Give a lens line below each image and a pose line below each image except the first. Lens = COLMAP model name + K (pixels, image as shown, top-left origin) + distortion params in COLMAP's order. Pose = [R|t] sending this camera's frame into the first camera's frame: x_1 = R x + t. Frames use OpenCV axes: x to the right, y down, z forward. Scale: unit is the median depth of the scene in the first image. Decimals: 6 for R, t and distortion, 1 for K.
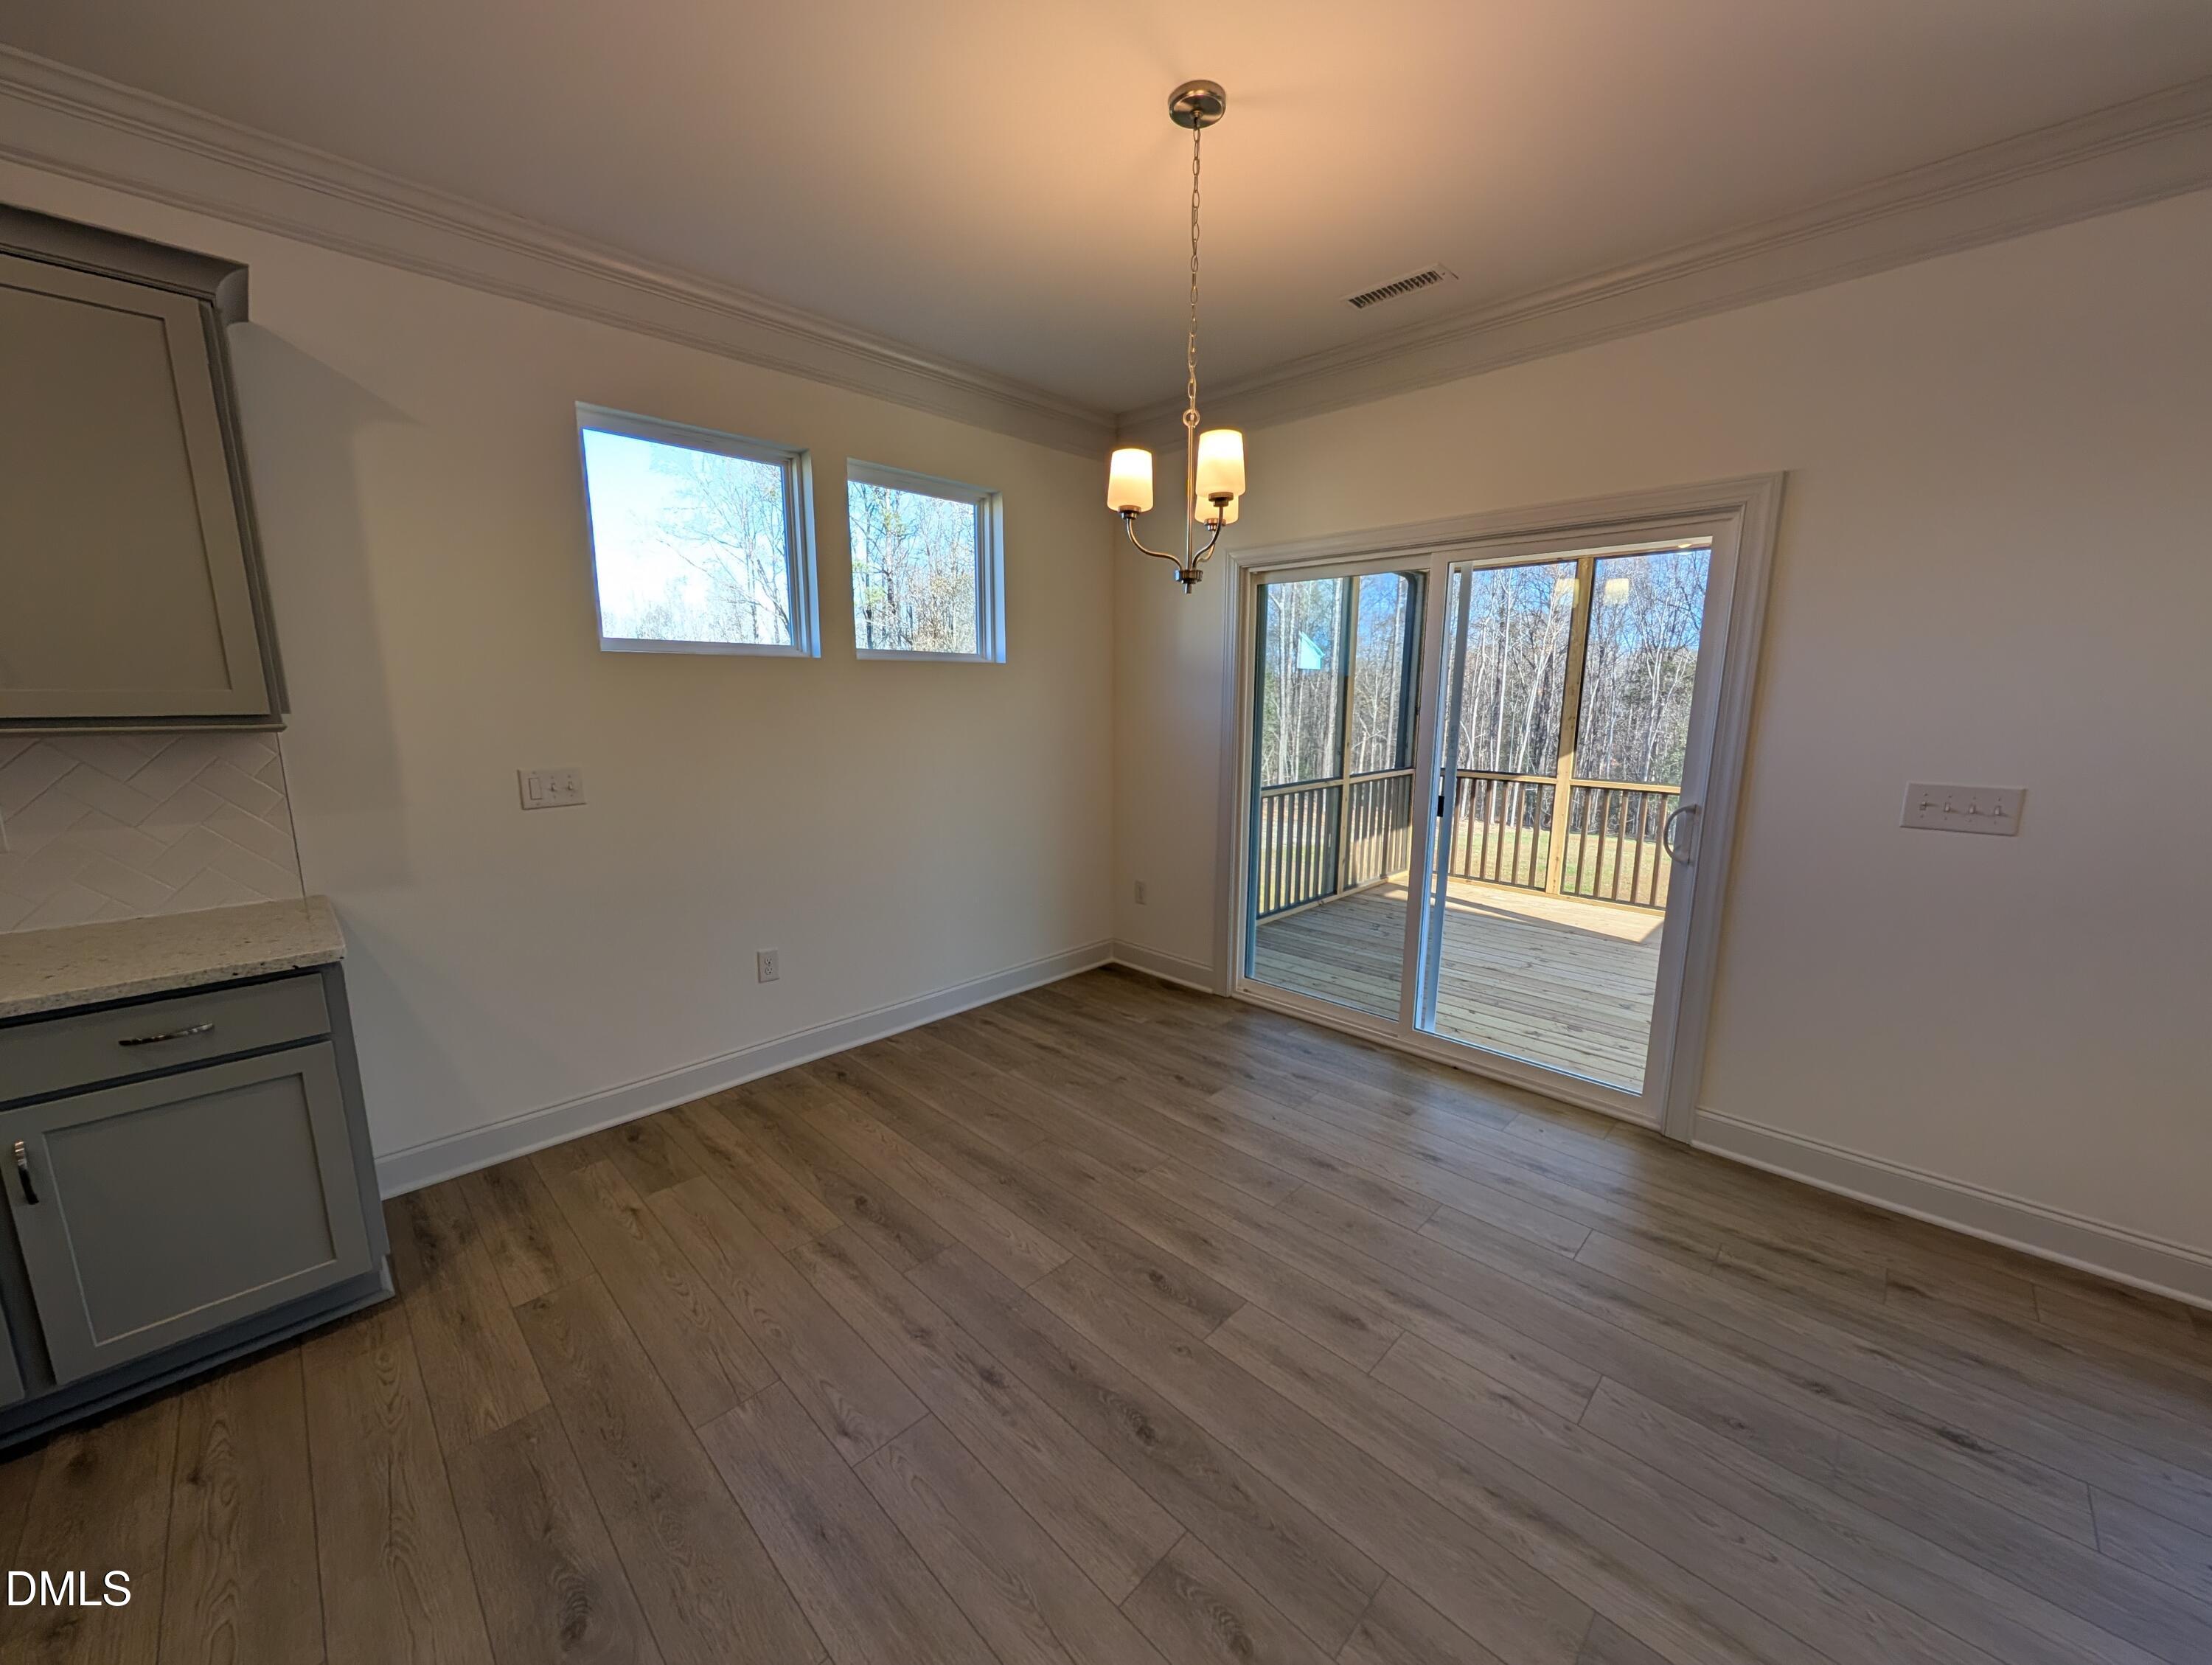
lens RADIAL K [[831.7, 0, 1106.6], [0, 831.7, 839.4], [0, 0, 1]] dist [0.000334, 0.000052]
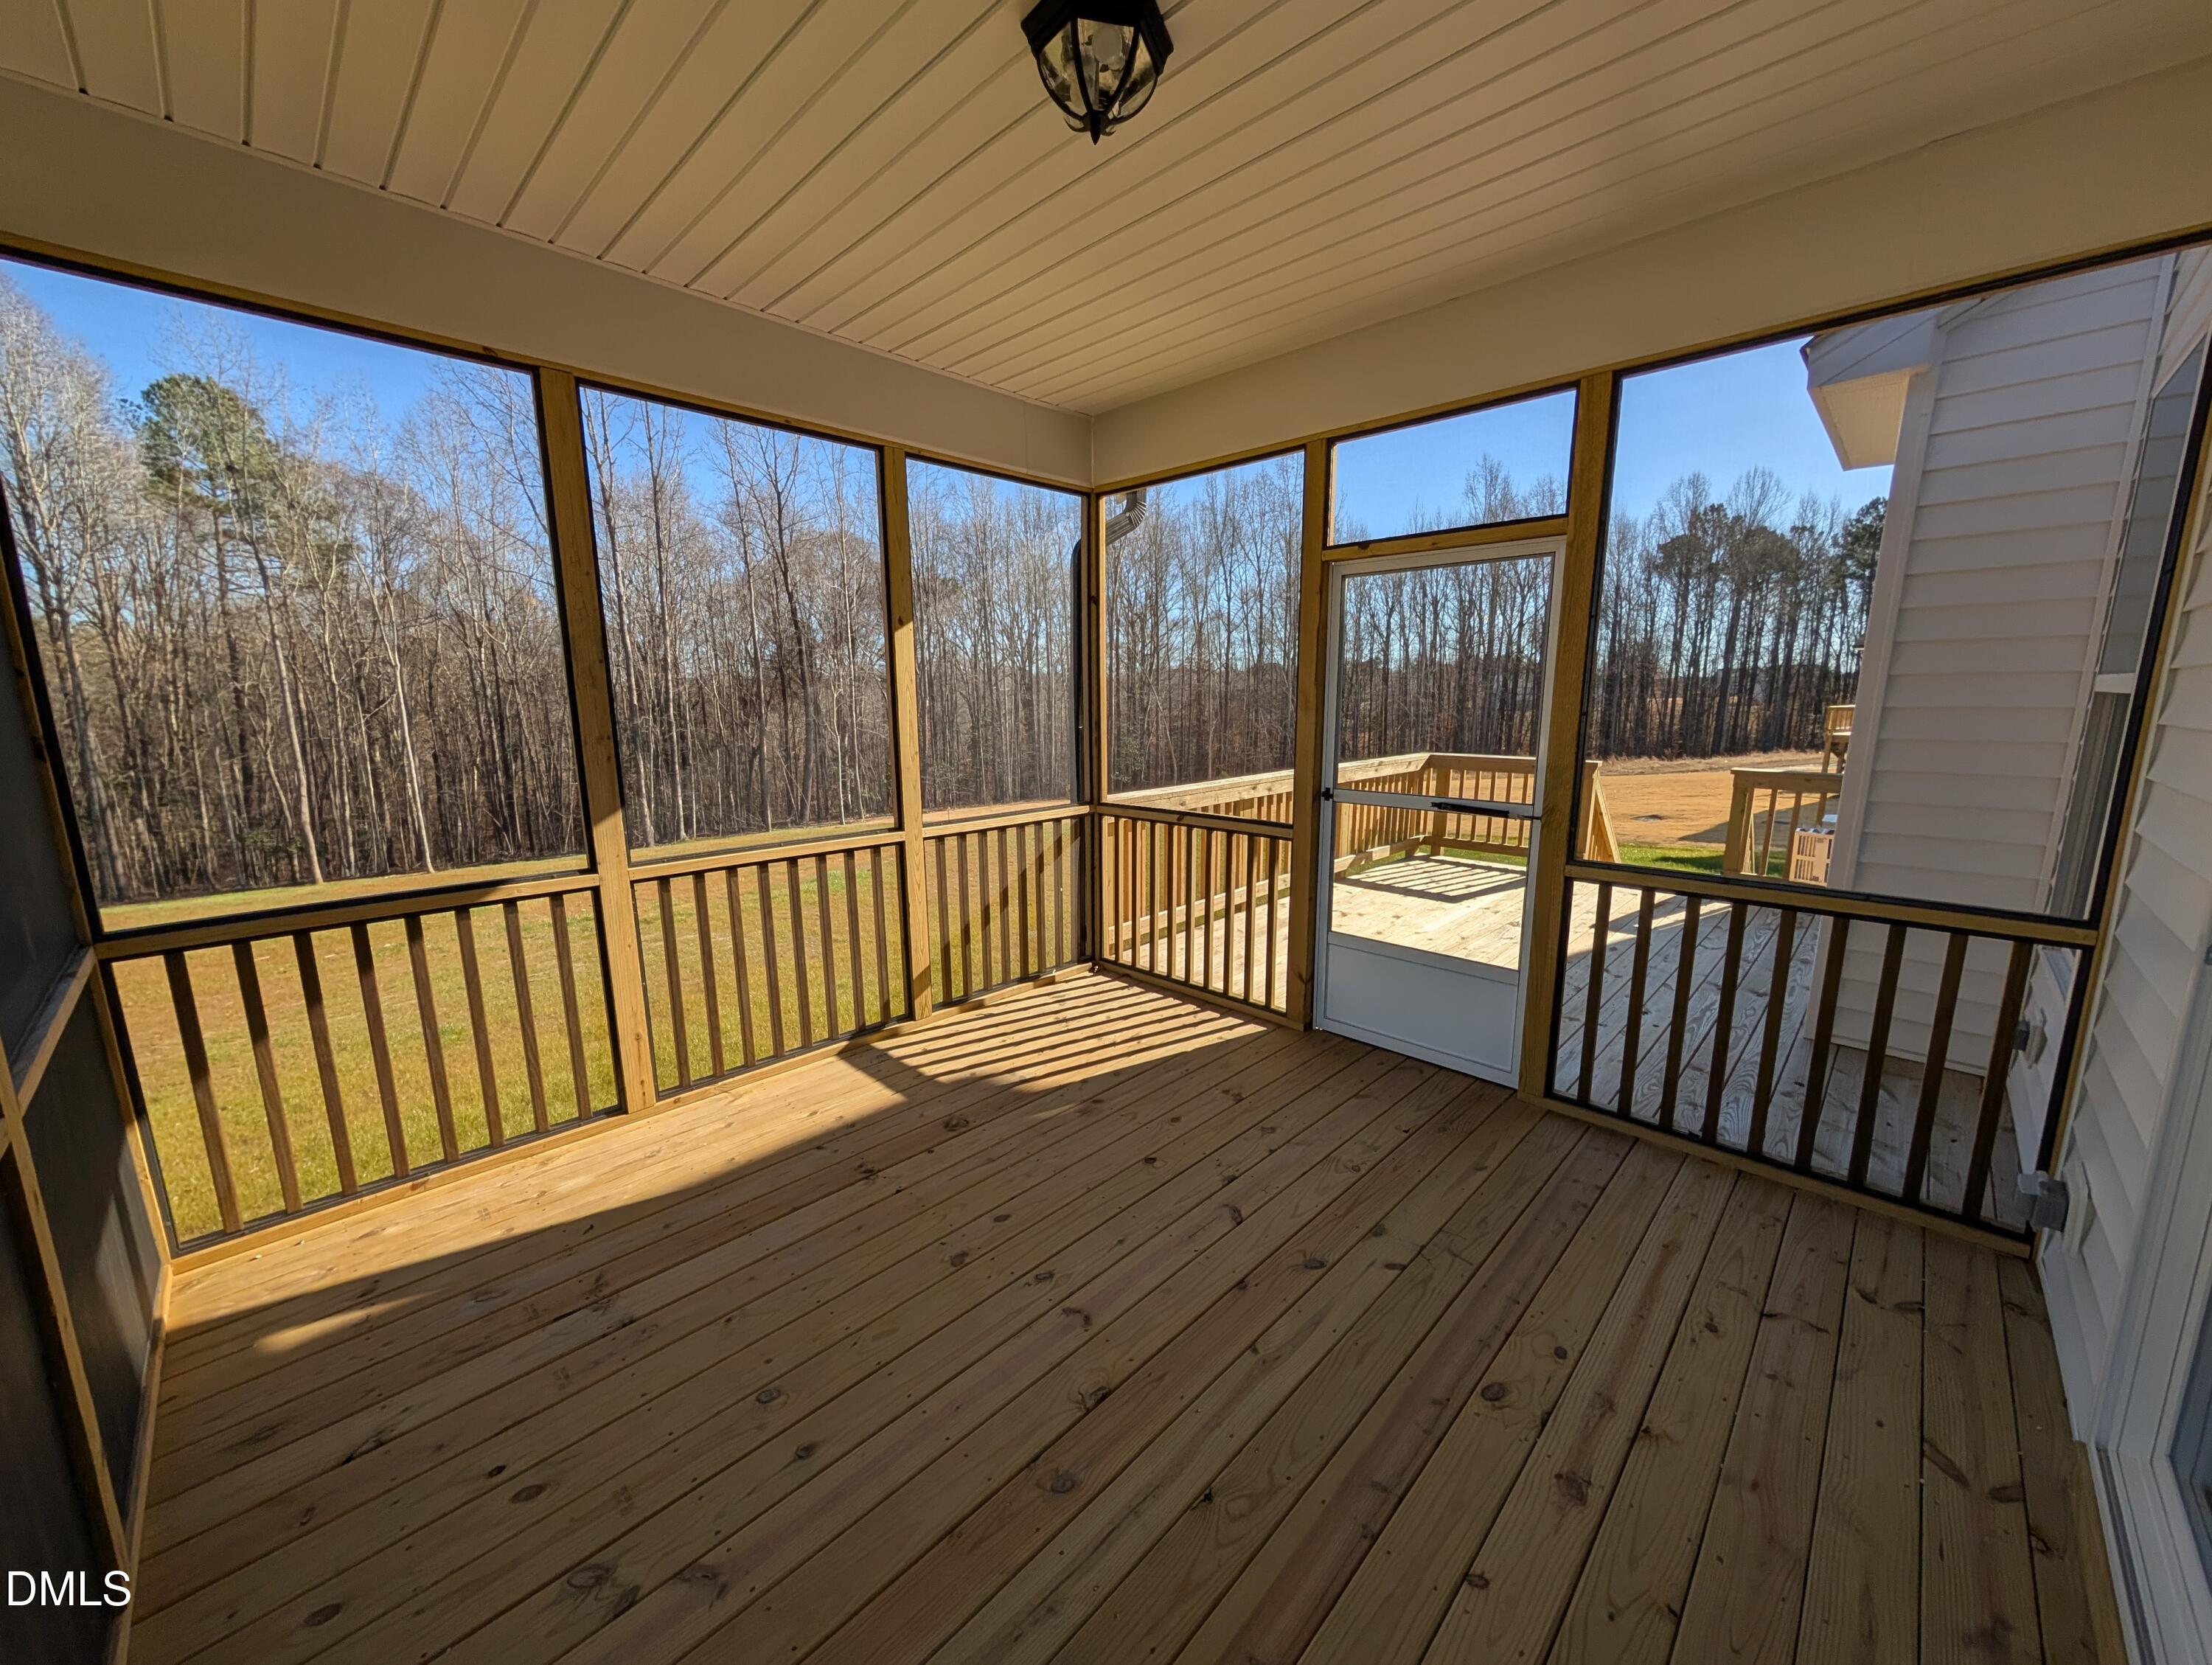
lens RADIAL K [[831.7, 0, 1108.1], [0, 831.7, 836.7], [0, 0, 1]] dist [0.000334, 0.000052]
pose [[-0.004189, -0.180102, 0.983639, 0.119567], [0.180290, 0.967393, 0.177895, -0.148824], [-0.983605, 0.178085, 0.028418, 0.859660]]
